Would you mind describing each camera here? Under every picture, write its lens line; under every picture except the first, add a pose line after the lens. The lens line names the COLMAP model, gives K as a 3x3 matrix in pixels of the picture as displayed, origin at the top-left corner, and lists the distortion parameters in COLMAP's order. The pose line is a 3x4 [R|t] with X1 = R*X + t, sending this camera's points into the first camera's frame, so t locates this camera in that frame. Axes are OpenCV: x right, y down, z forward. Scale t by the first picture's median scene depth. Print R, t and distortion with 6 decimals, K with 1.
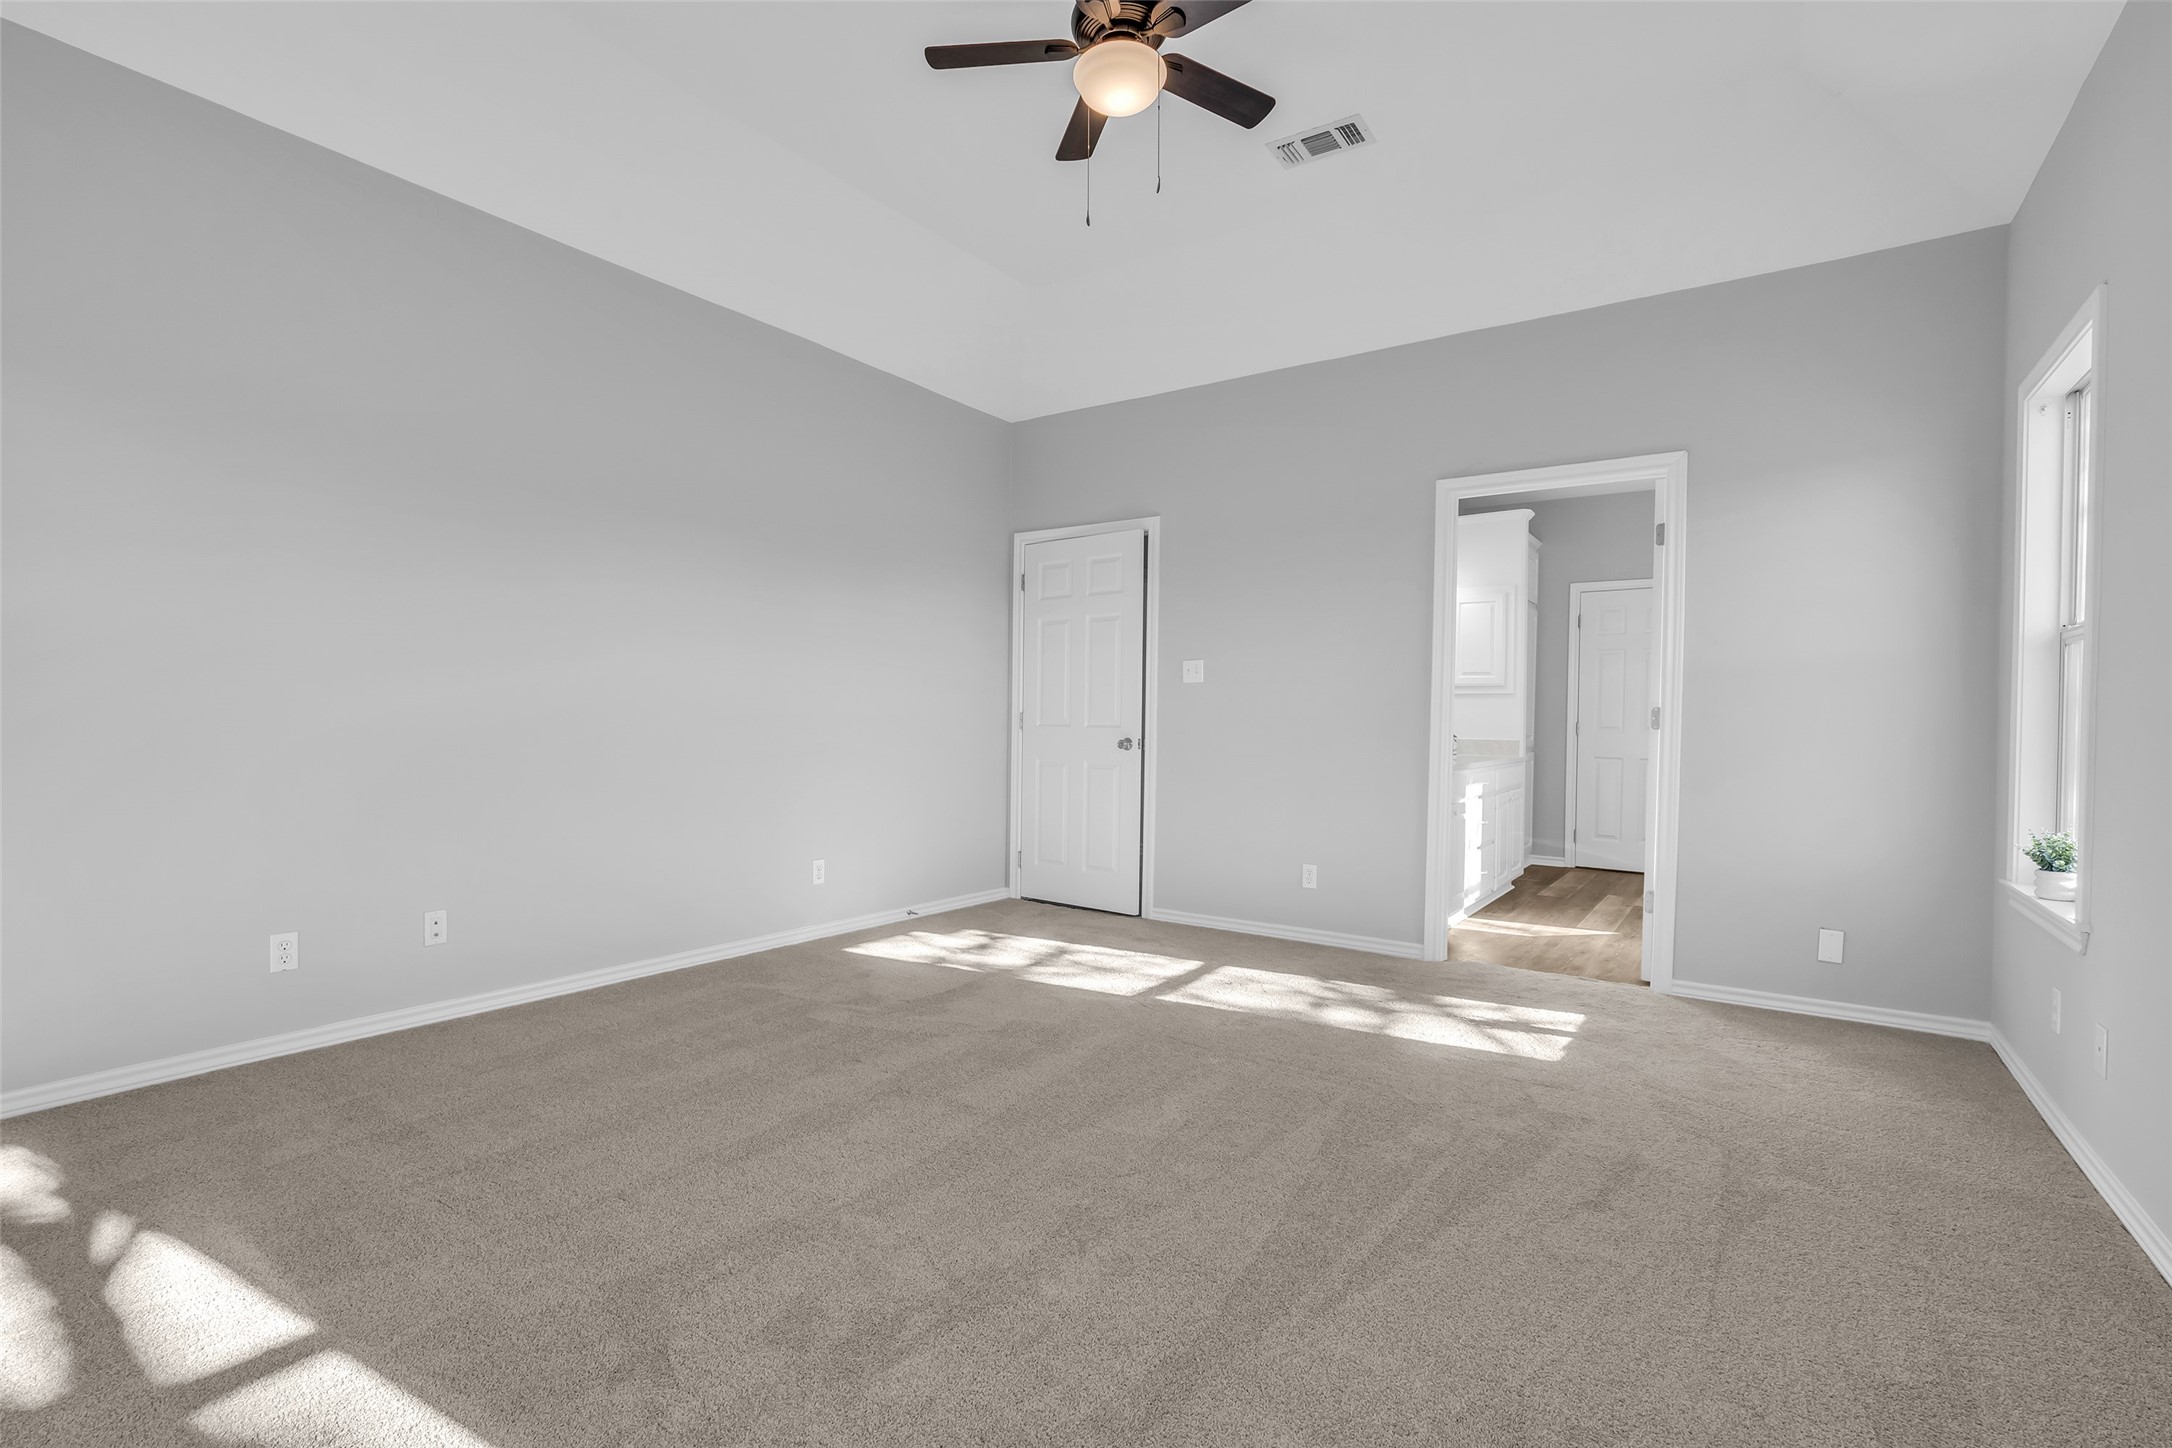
lens RADIAL K [[1001.9, 0, 1086.0], [0, 1001.9, 724.0], [0, 0, 1]] dist [-0.014136, 0.000373]
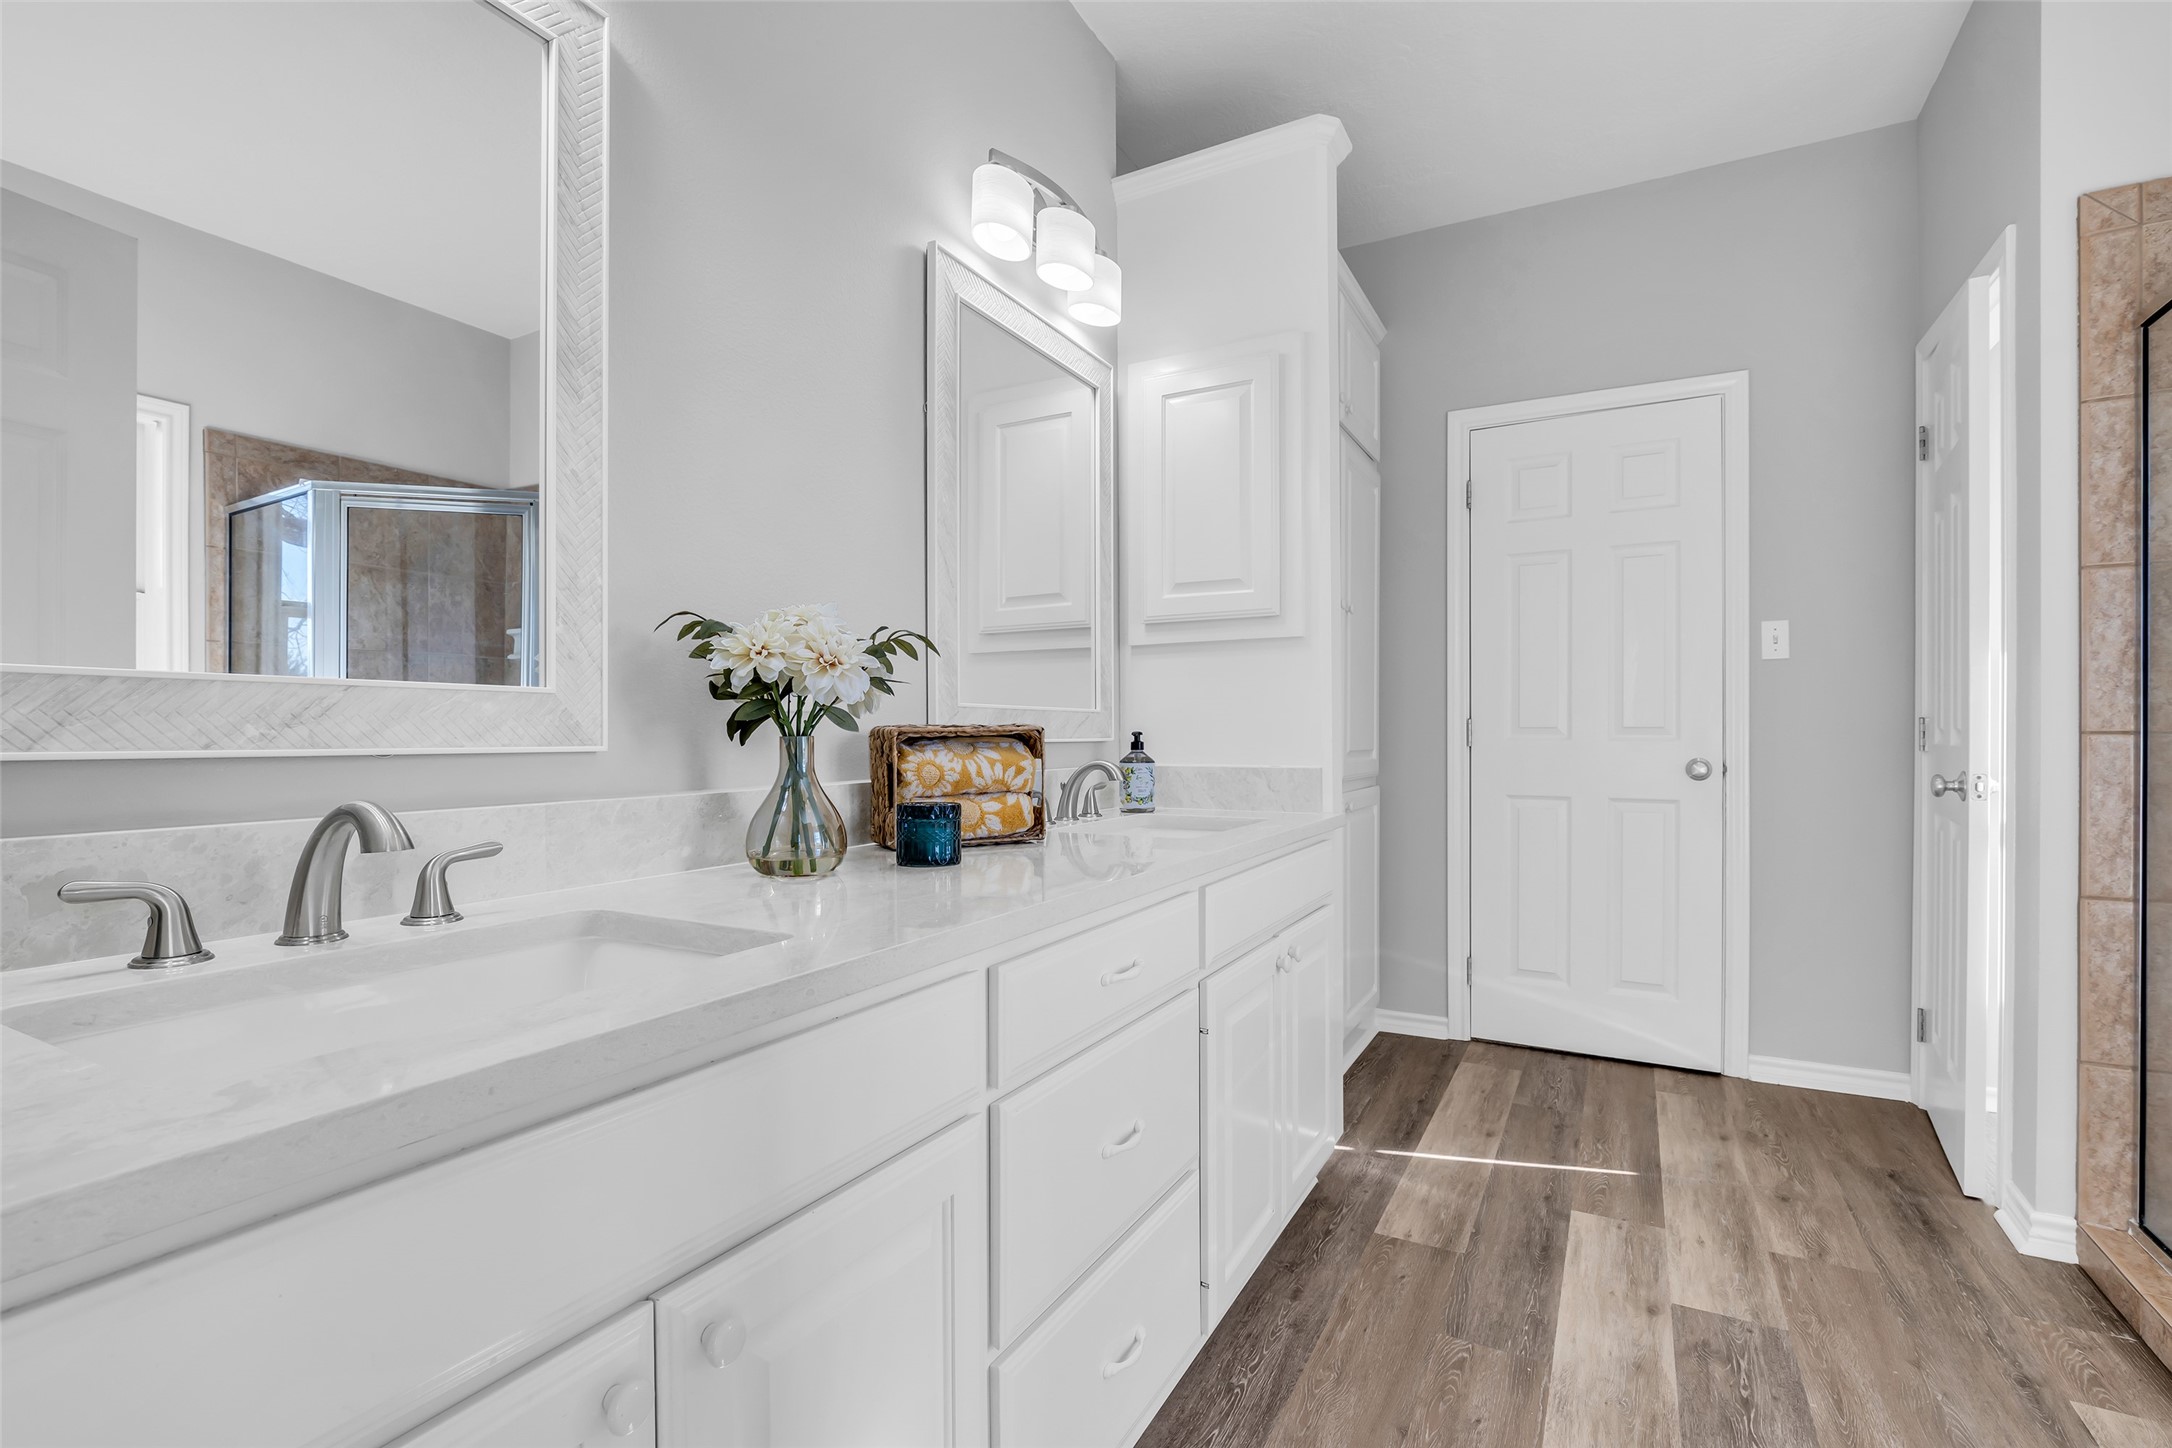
lens RADIAL K [[1001.9, 0, 1086.0], [0, 1001.9, 724.0], [0, 0, 1]] dist [-0.014136, 0.000373]
pose [[0.994563, -0.018337, 0.102506, 0.273093], [0.019850, 0.999708, -0.013759, 0.004126], [-0.102224, 0.015719, 0.994637, 0.568678]]
